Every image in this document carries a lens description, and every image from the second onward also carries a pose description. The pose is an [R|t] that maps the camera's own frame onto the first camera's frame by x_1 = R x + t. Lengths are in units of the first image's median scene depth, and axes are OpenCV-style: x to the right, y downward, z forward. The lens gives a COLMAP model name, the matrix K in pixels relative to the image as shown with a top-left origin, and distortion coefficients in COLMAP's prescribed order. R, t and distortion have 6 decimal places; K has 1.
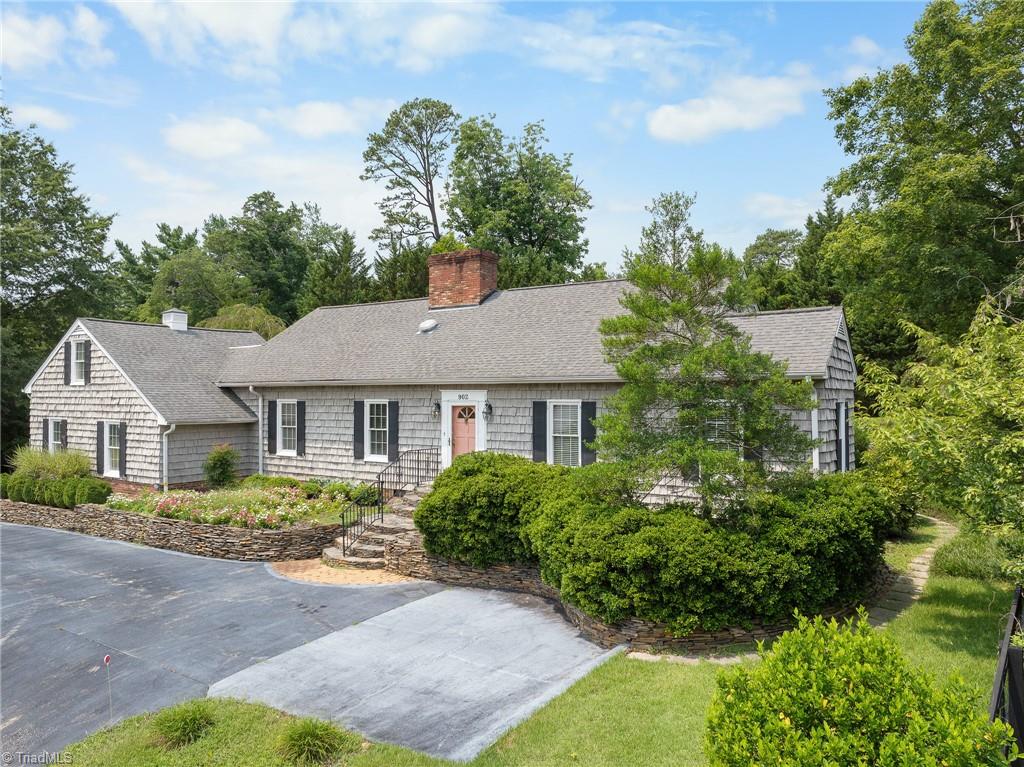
lens RADIAL K [[723.7, 0, 512.0], [0, 723.7, 383.5], [0, 0, 1]] dist [-0.032502, 0.003392]
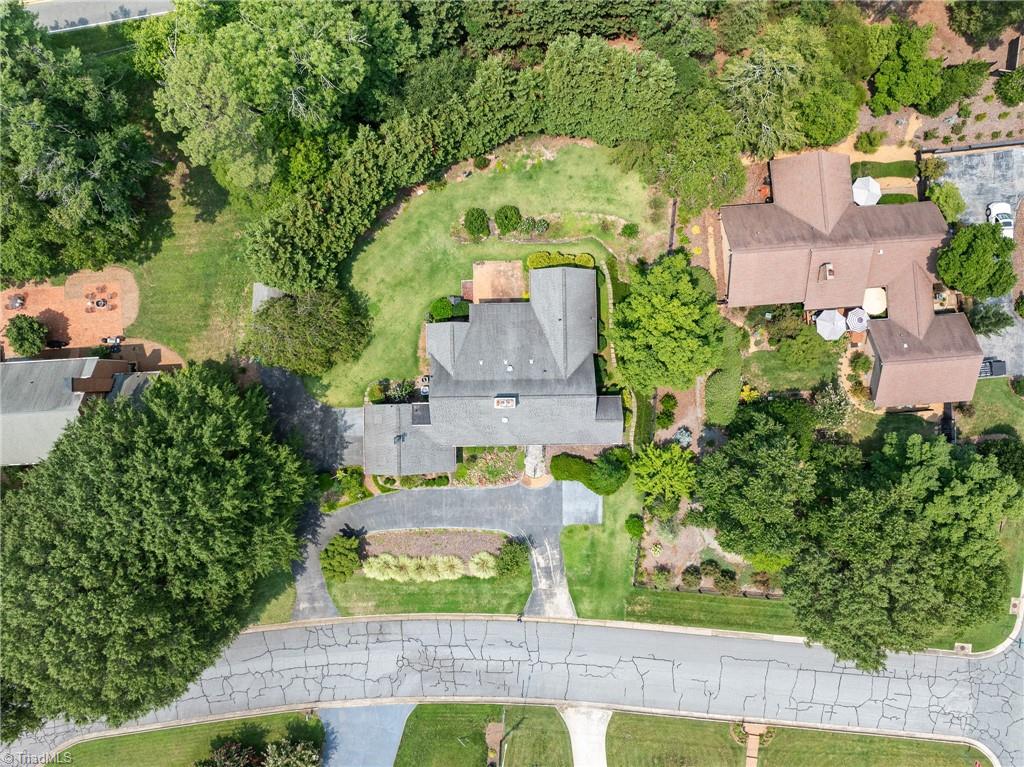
lens RADIAL K [[723.7, 0, 512.0], [0, 723.7, 383.5], [0, 0, 1]] dist [-0.032502, 0.003392]
pose [[0.828410, -0.560123, -0.000191, 0.003102], [-0.006251, -0.009587, 0.999935, -3.441866], [-0.560088, -0.828354, -0.011443, 1.196351]]
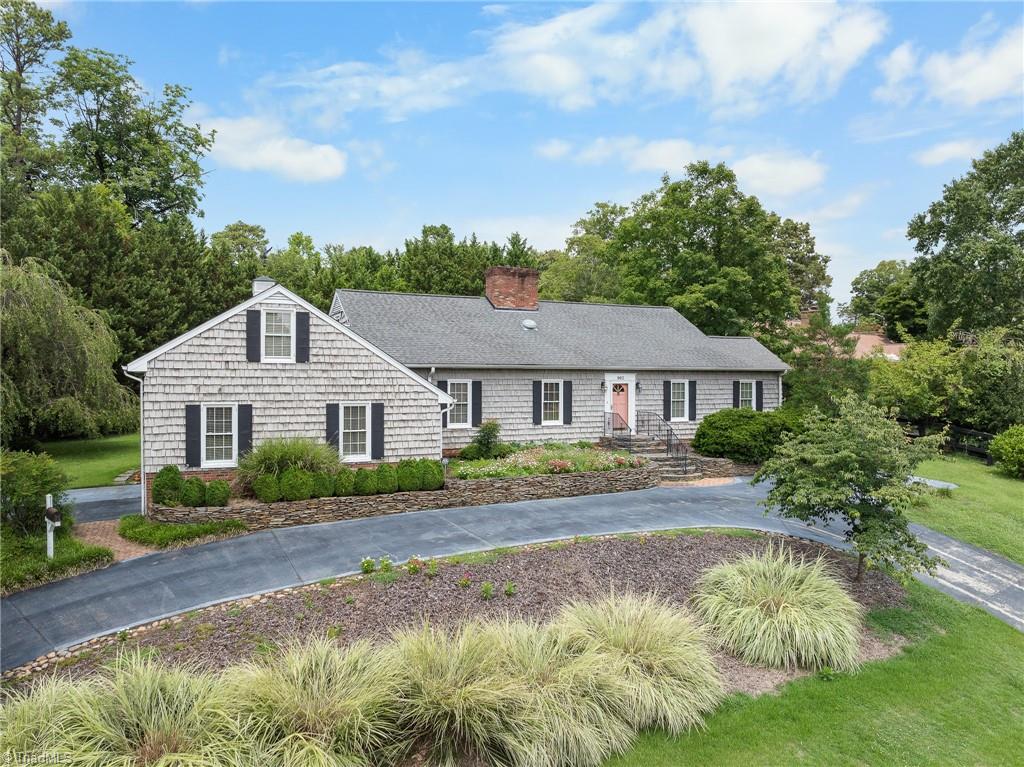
lens RADIAL K [[723.7, 0, 512.0], [0, 723.7, 383.5], [0, 0, 1]] dist [-0.032502, 0.003392]
pose [[0.520473, -0.004357, 0.853867, -1.315124], [-0.018817, 0.999686, 0.016571, 0.008129], [-0.853671, -0.024692, 0.520227, 0.342654]]
